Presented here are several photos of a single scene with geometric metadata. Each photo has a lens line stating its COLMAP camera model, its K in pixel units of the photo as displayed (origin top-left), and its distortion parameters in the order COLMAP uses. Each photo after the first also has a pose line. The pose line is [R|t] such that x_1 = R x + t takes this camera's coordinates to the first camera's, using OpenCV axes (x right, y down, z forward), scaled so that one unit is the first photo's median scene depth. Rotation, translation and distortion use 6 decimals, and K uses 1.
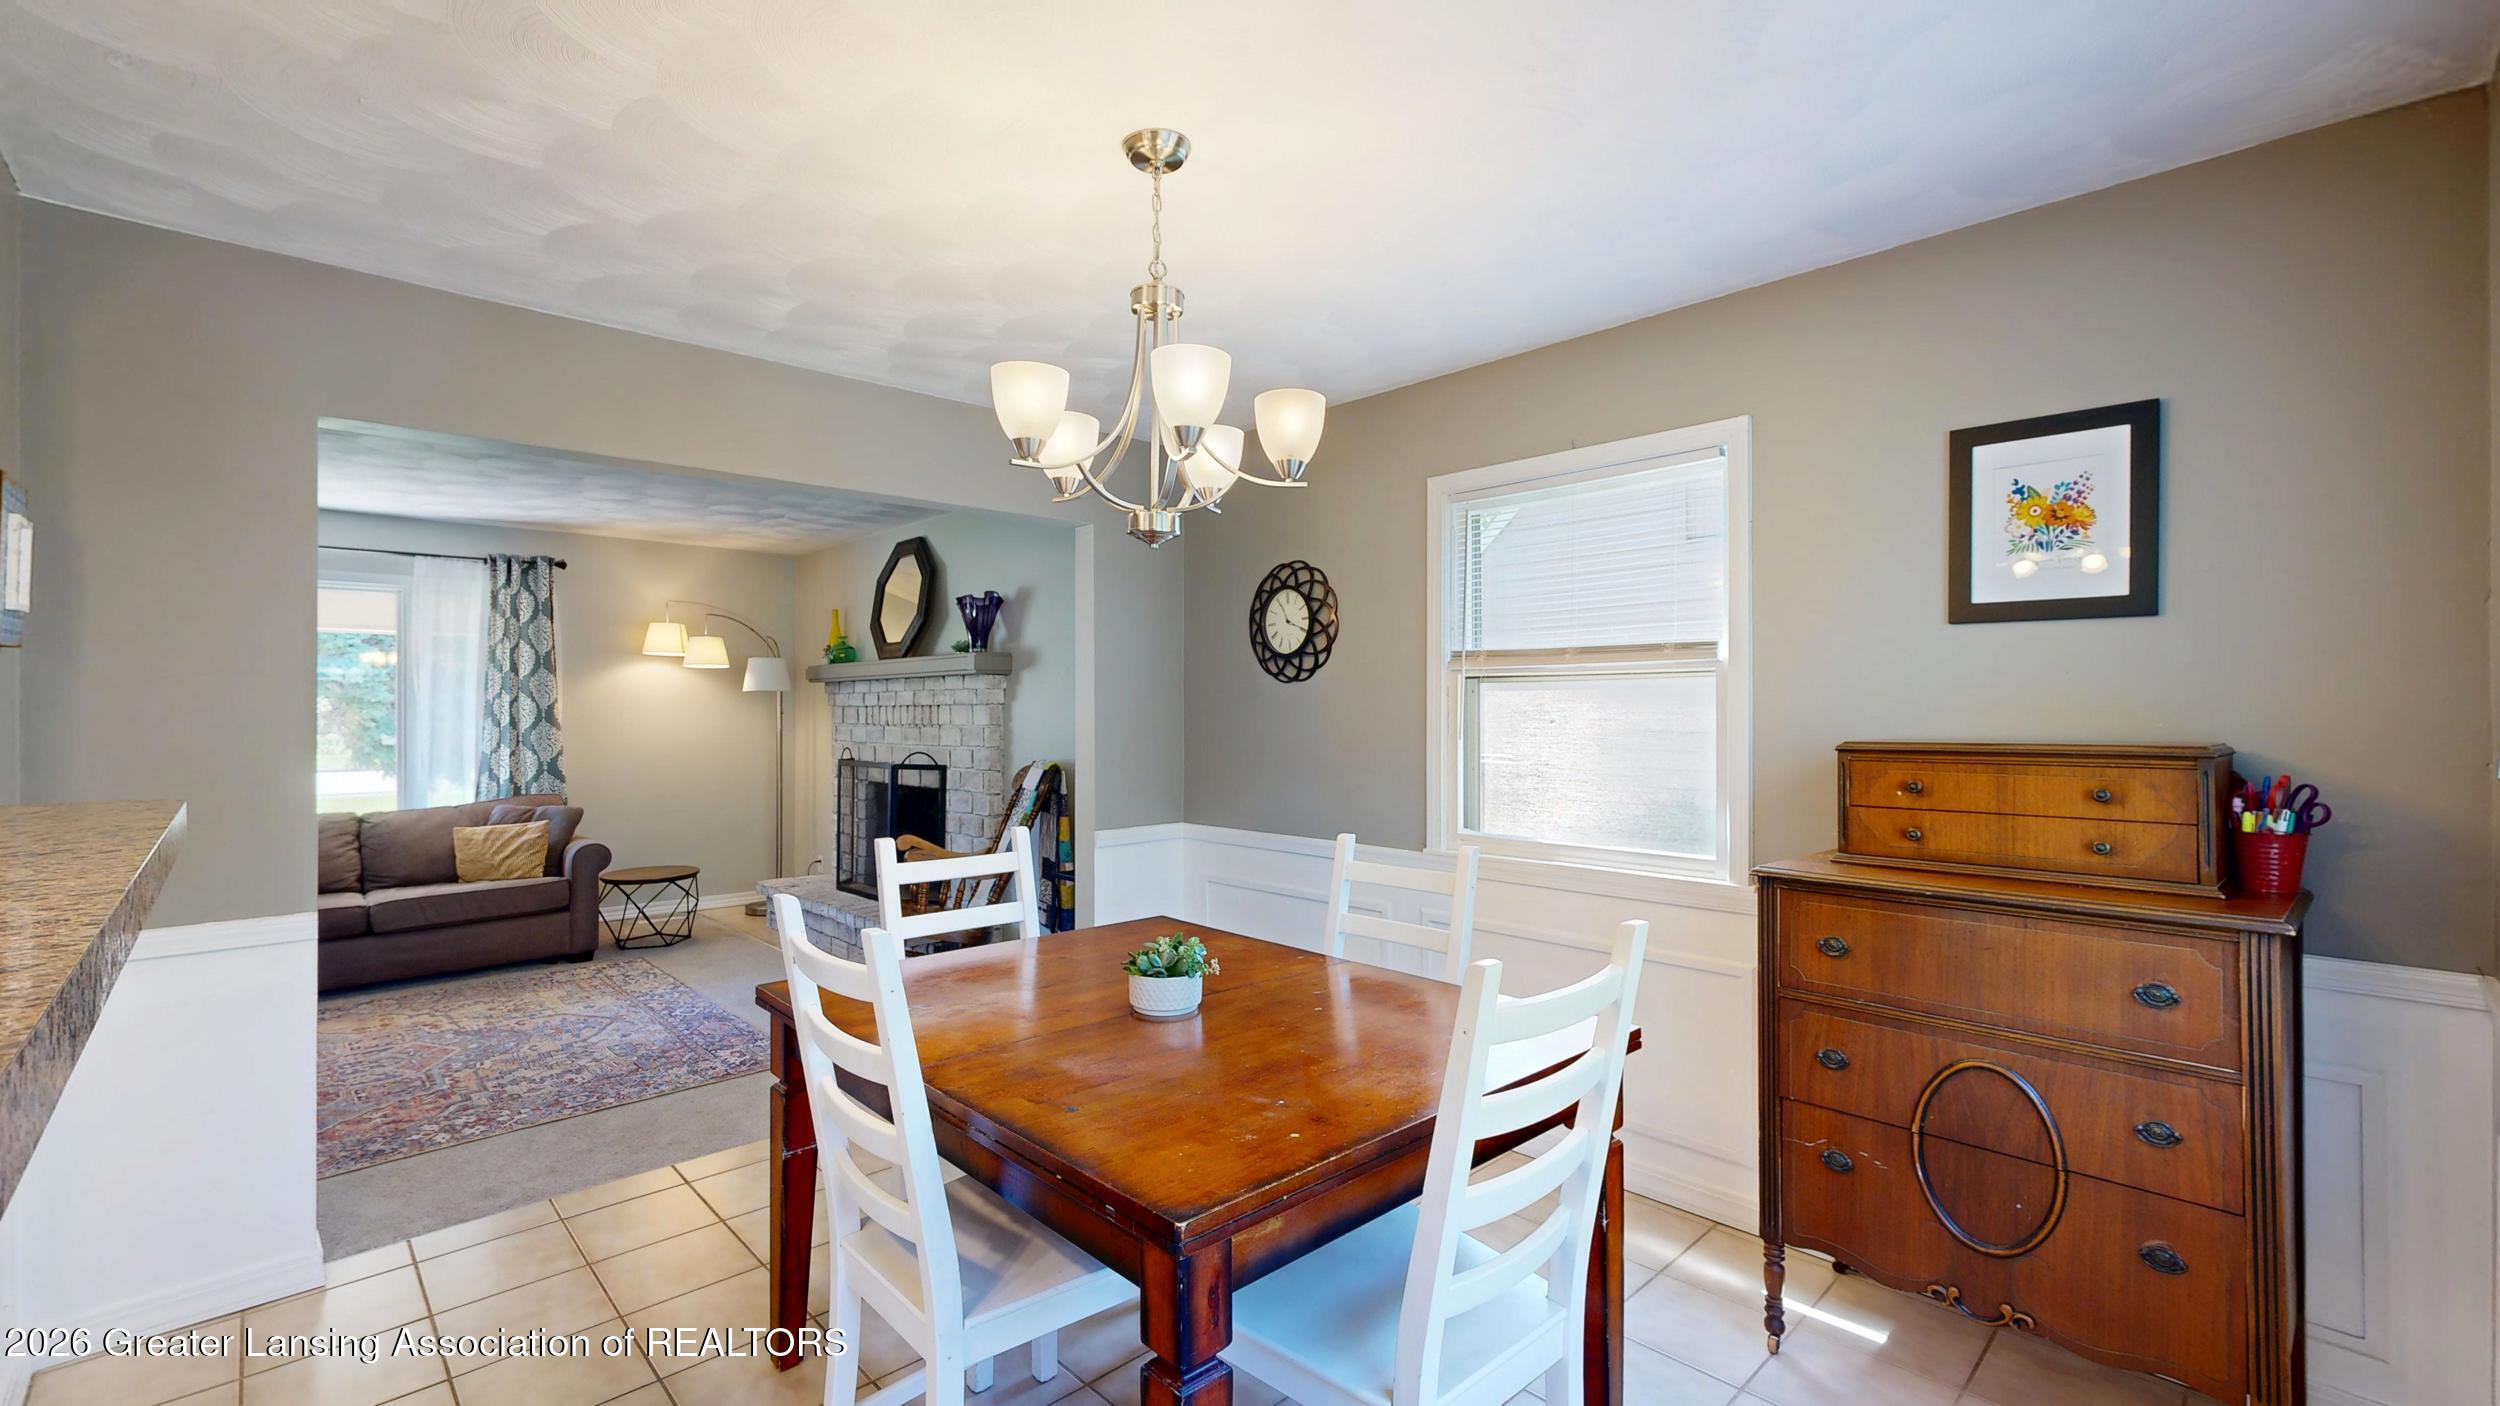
lens RADIAL K [[1040.1, 0, 1240.5], [0, 1040.1, 703.1], [0, 0, 1]] dist [-0.000023, 0.000076]
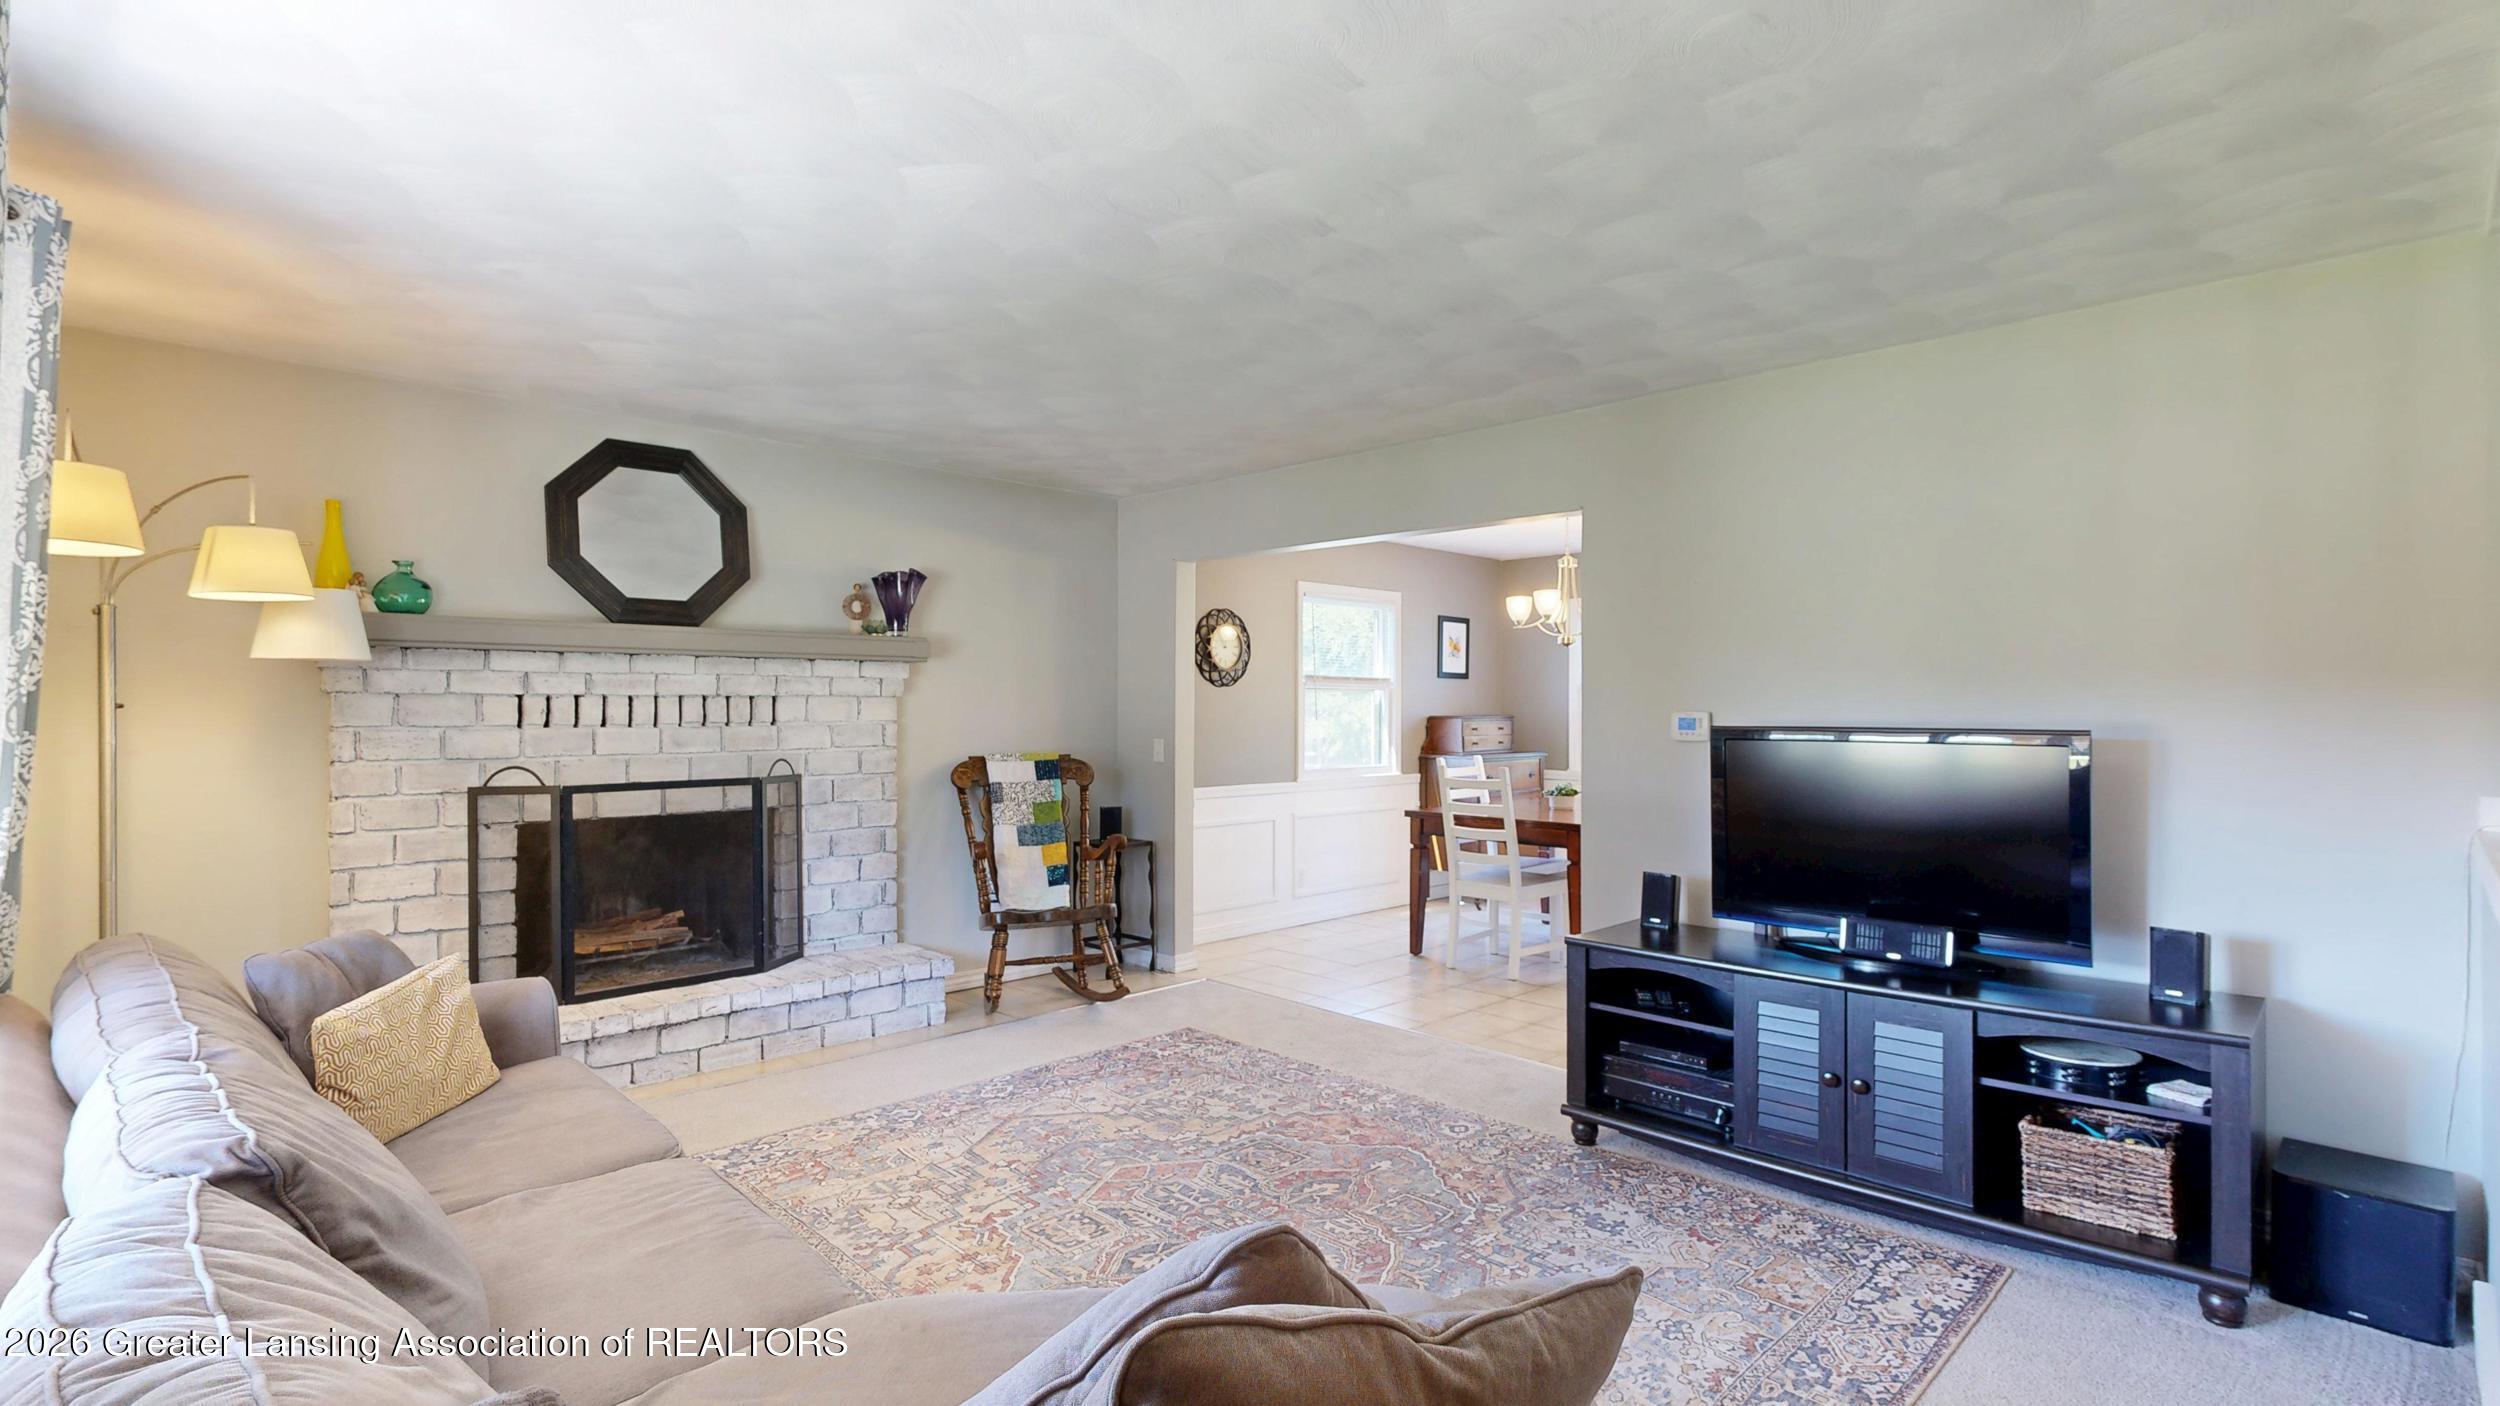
lens RADIAL K [[1198.9, 0, 1251.7], [0, 1198.9, 717.8], [0, 0, 1]] dist [-0.001427, -0.000098]
pose [[-0.039025, -0.001123, 0.999238, -1.758185], [-0.005435, 0.999985, 0.000912, 0.025654], [-0.999223, -0.005395, -0.039030, 1.051128]]
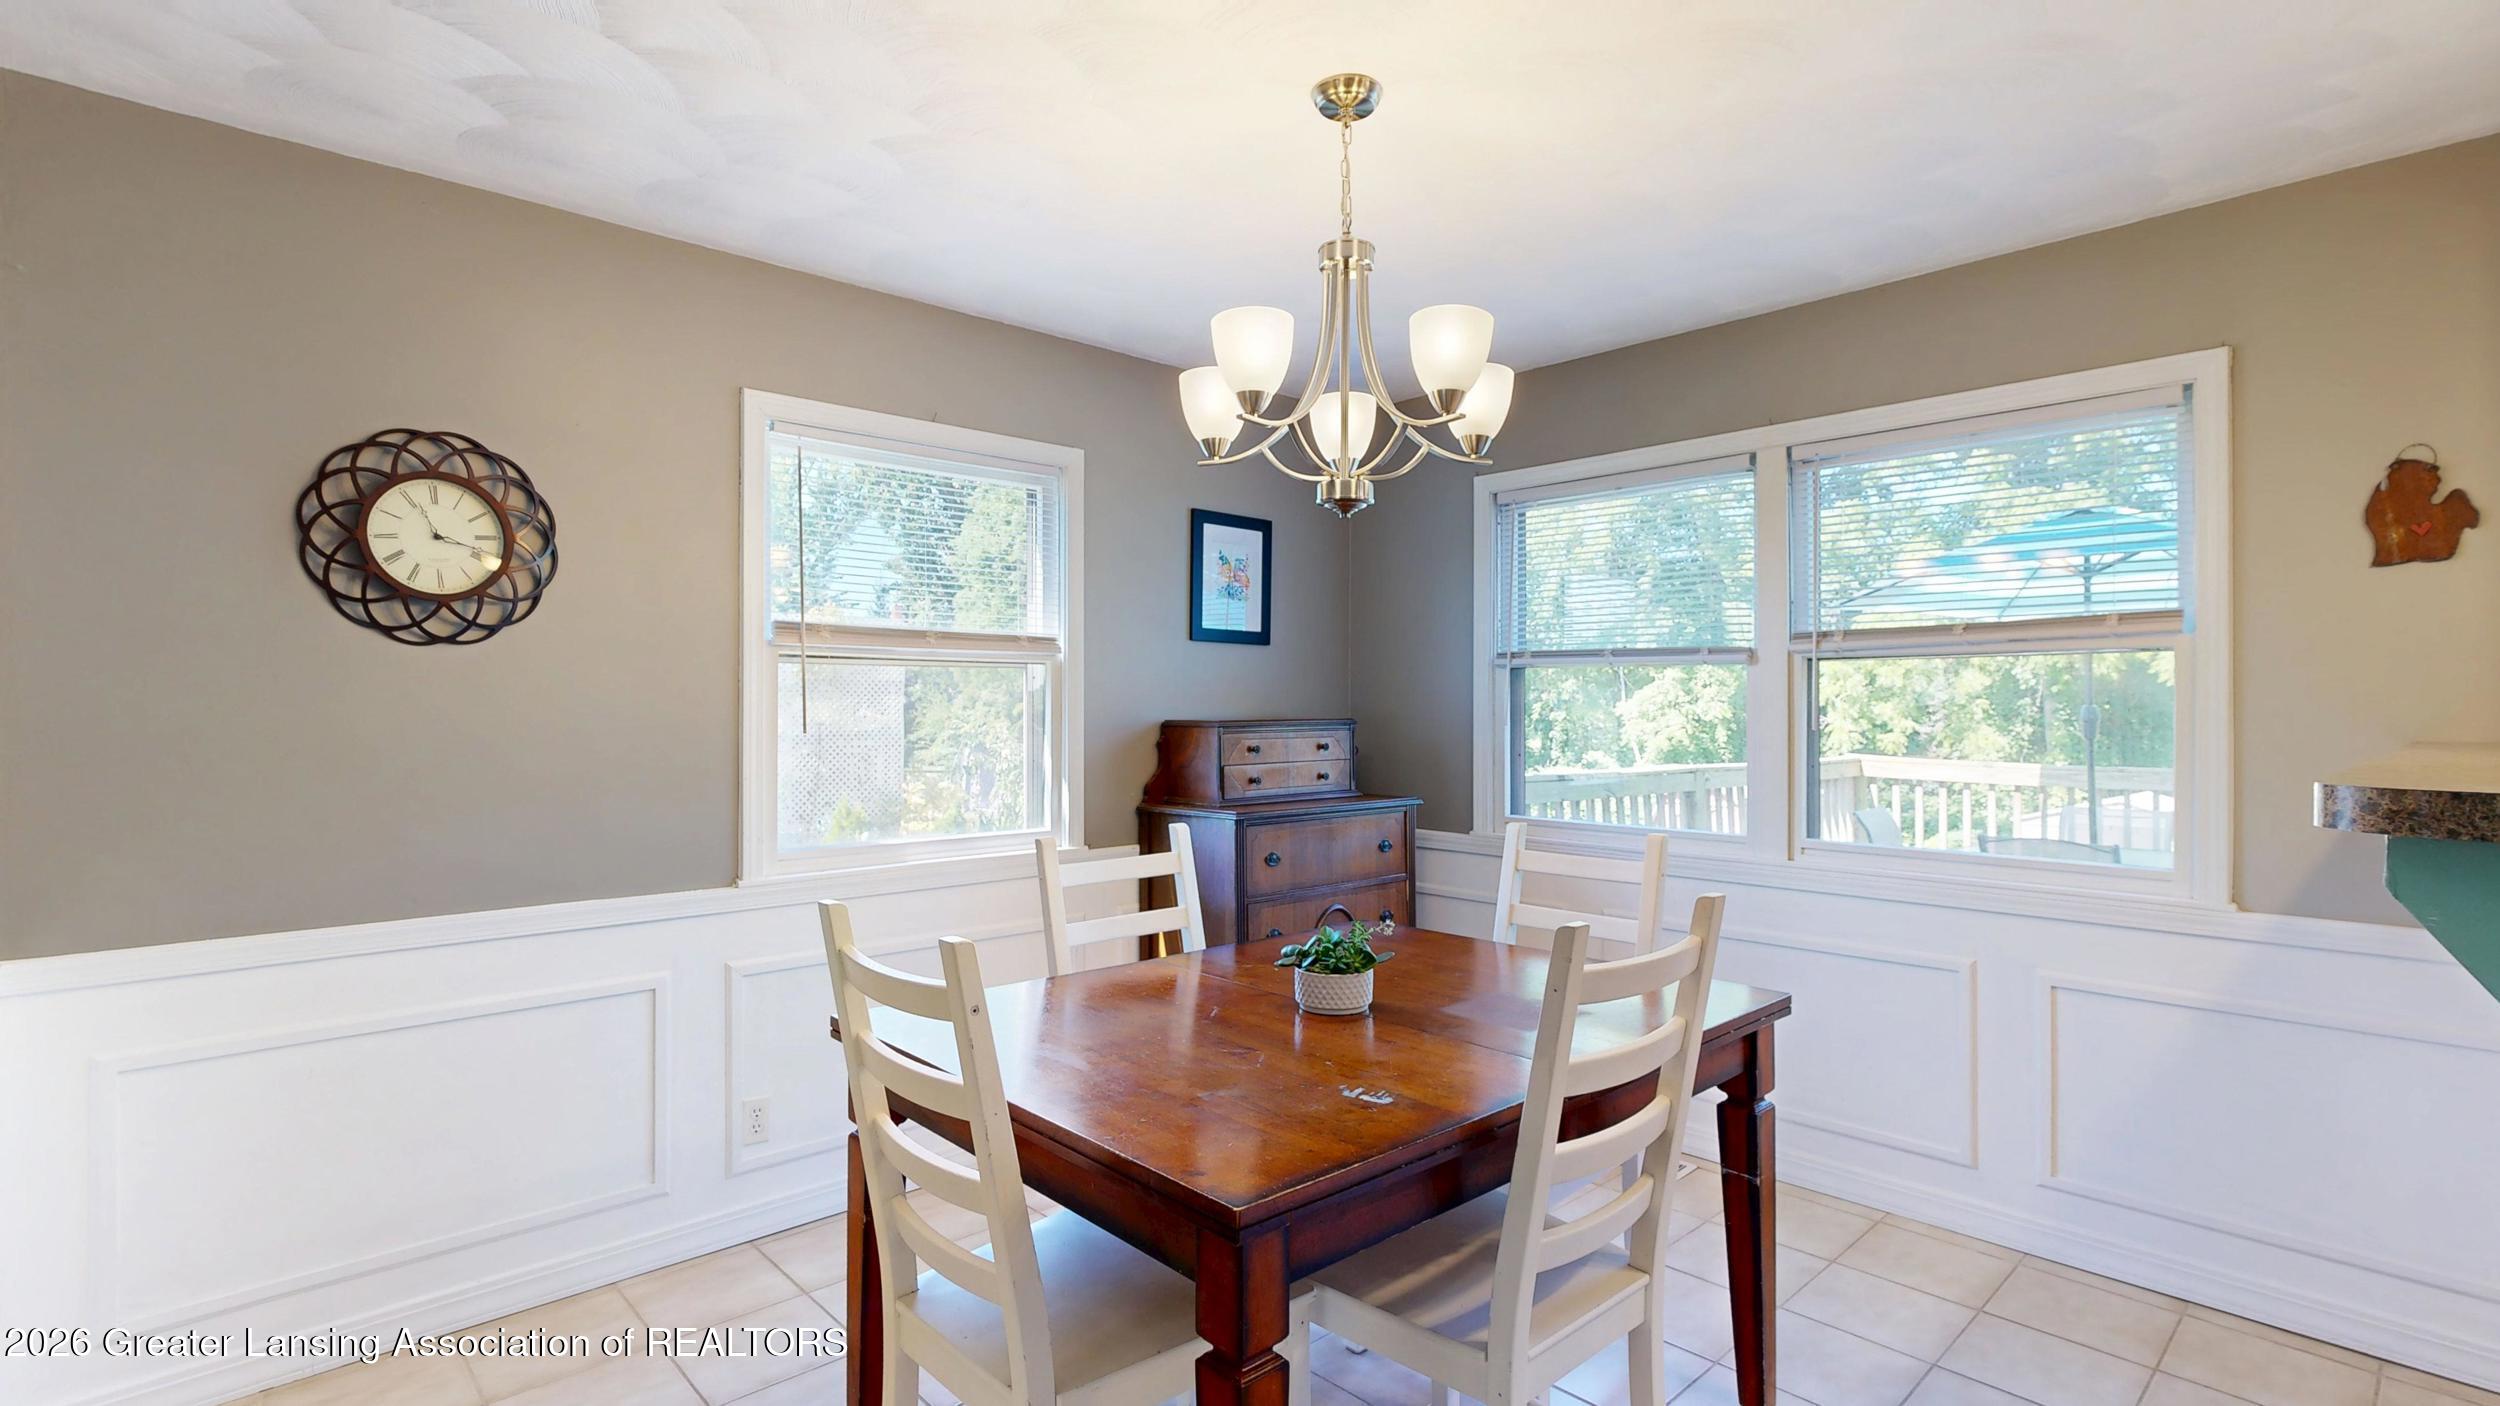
lens RADIAL K [[1147.9, 0, 1229.3], [0, 1147.9, 704.9], [0, 0, 1]] dist [0.003633, 0.000145]
pose [[0.018936, 0.005447, 0.999806, -0.579084], [-0.003420, 0.999980, -0.005383, 0.014545], [-0.999815, -0.003318, 0.018954, 0.571410]]
